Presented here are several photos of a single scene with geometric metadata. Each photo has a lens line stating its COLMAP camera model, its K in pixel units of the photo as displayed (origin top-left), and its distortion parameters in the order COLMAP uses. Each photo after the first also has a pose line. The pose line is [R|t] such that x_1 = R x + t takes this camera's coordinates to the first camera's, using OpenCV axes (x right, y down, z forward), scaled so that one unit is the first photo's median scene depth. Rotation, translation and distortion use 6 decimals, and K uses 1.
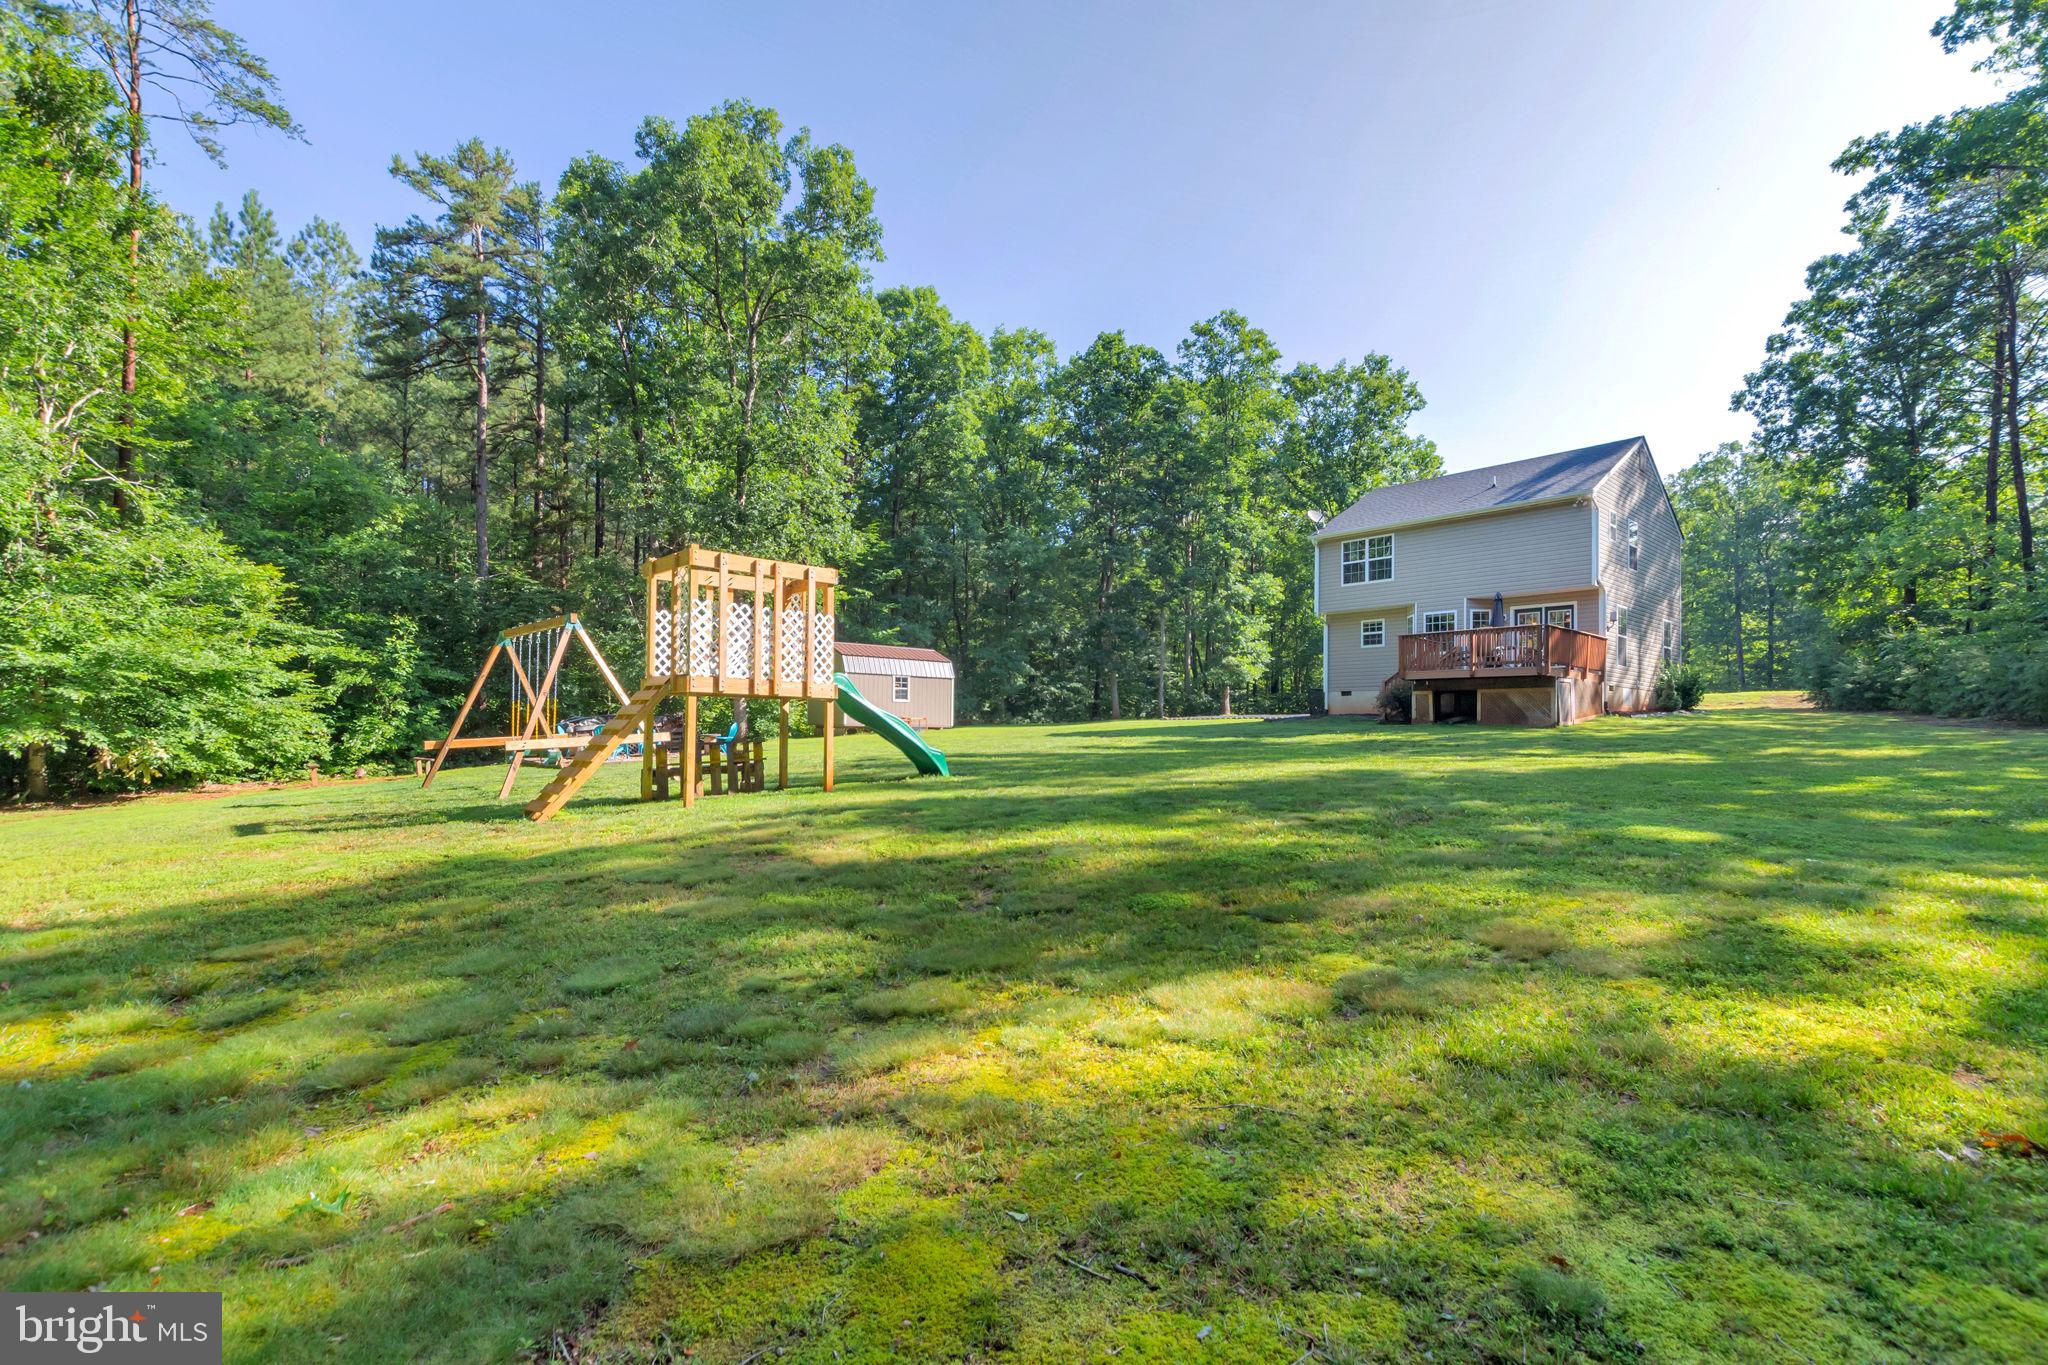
lens RADIAL K [[898.3, 0, 1051.3], [0, 898.3, 685.1], [0, 0, 1]] dist [0.000397, 0.000185]
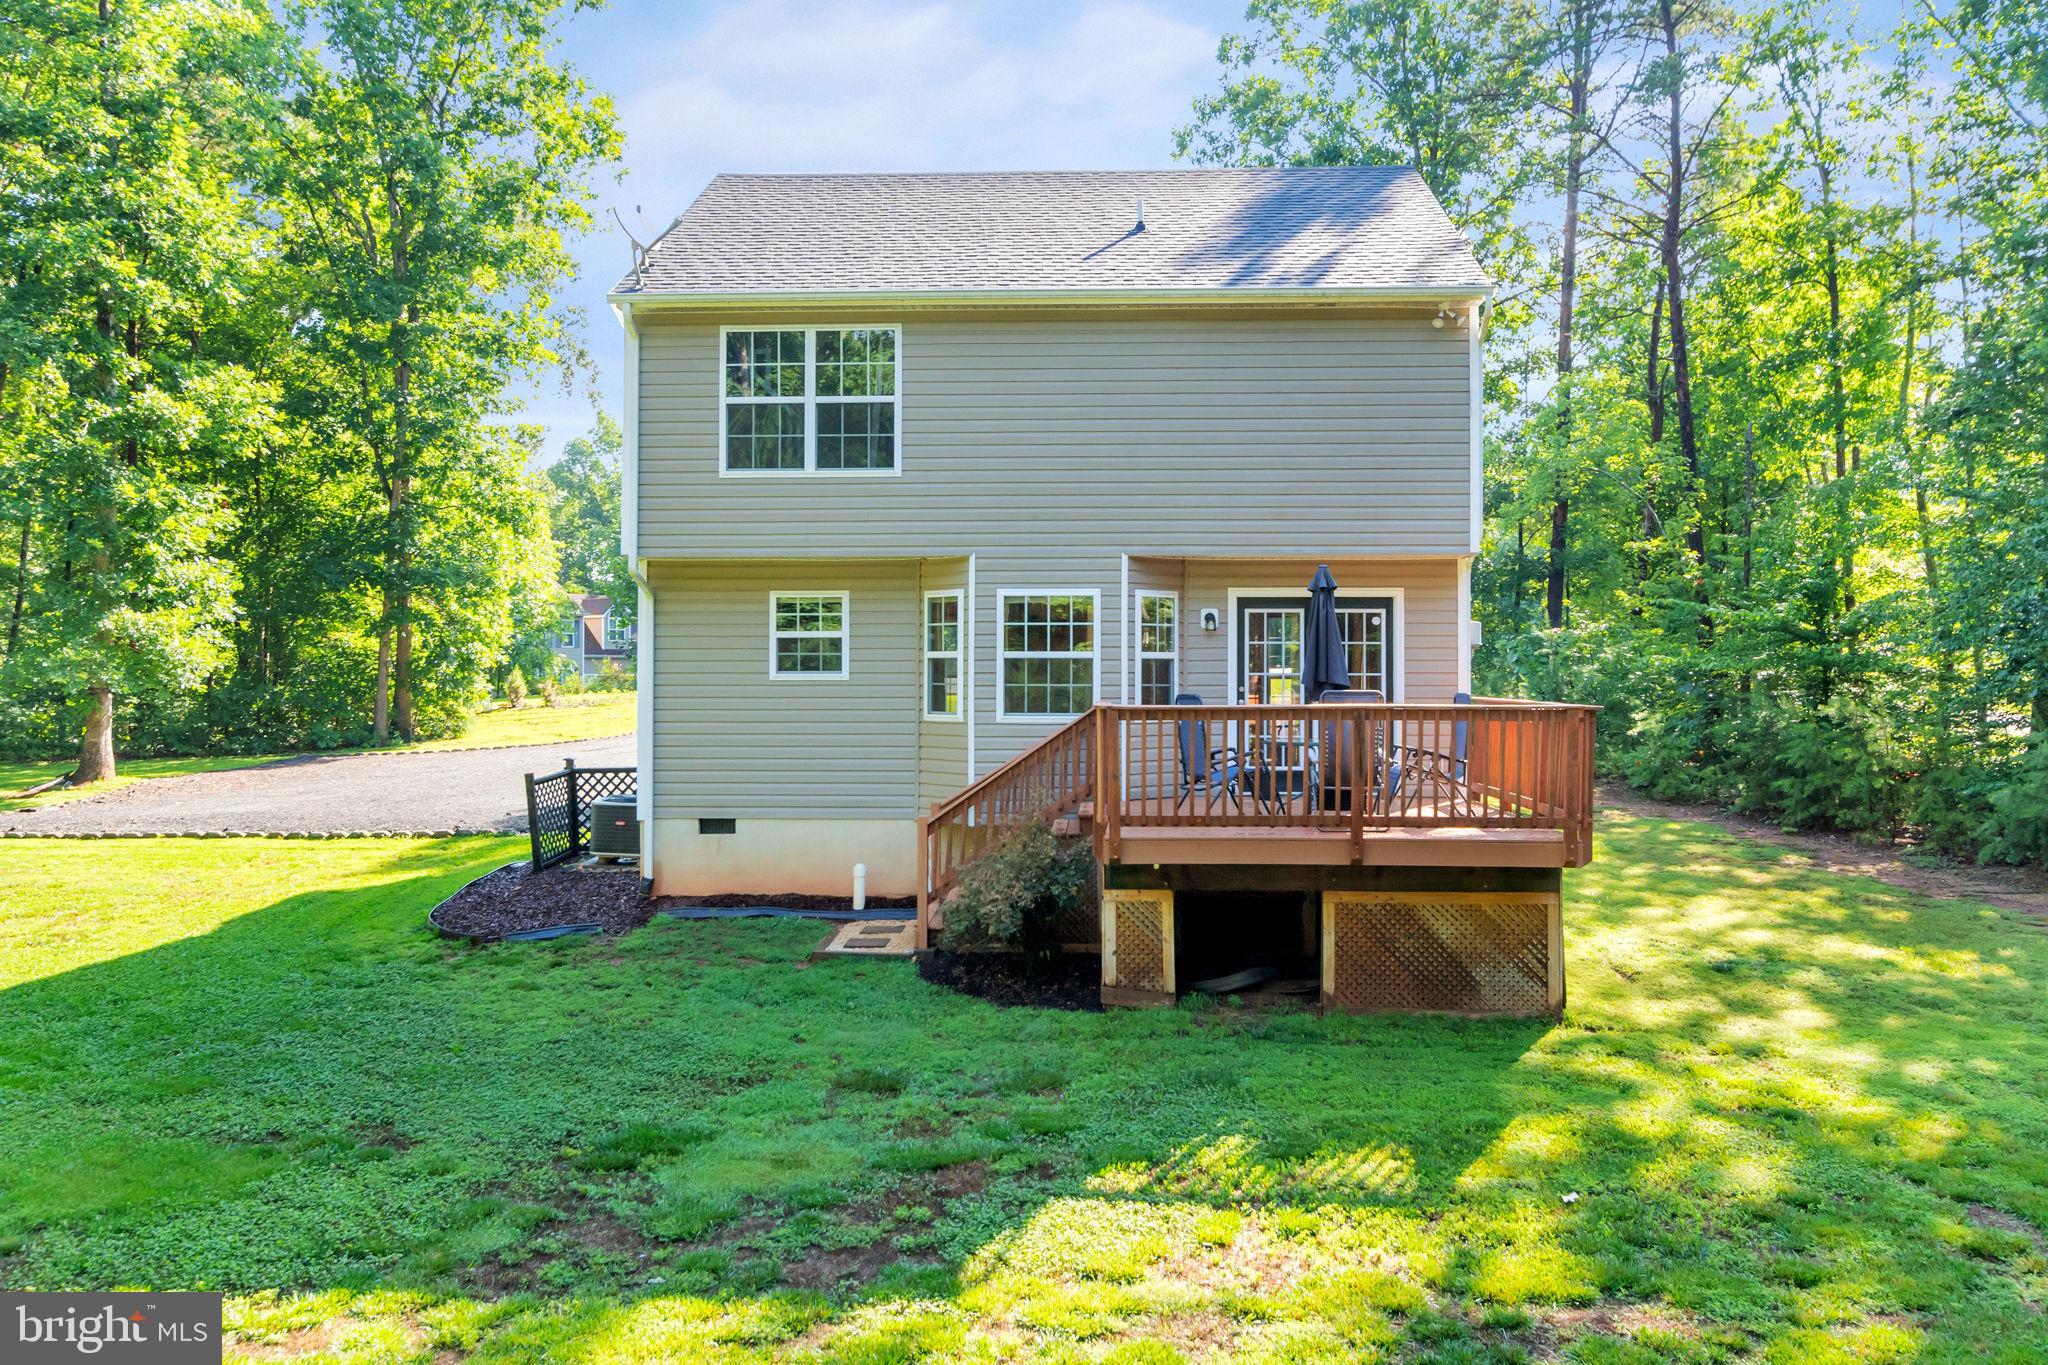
lens RADIAL K [[1728.8, 0, 1027.2], [0, 1728.8, 619.5], [0, 0, 1]] dist [-0.005806, -0.003373]
pose [[0.715307, 0.011289, 0.698719, -0.005162], [-0.028345, 0.999515, 0.012870, -0.045765], [-0.698235, -0.029011, 0.715280, 0.325188]]
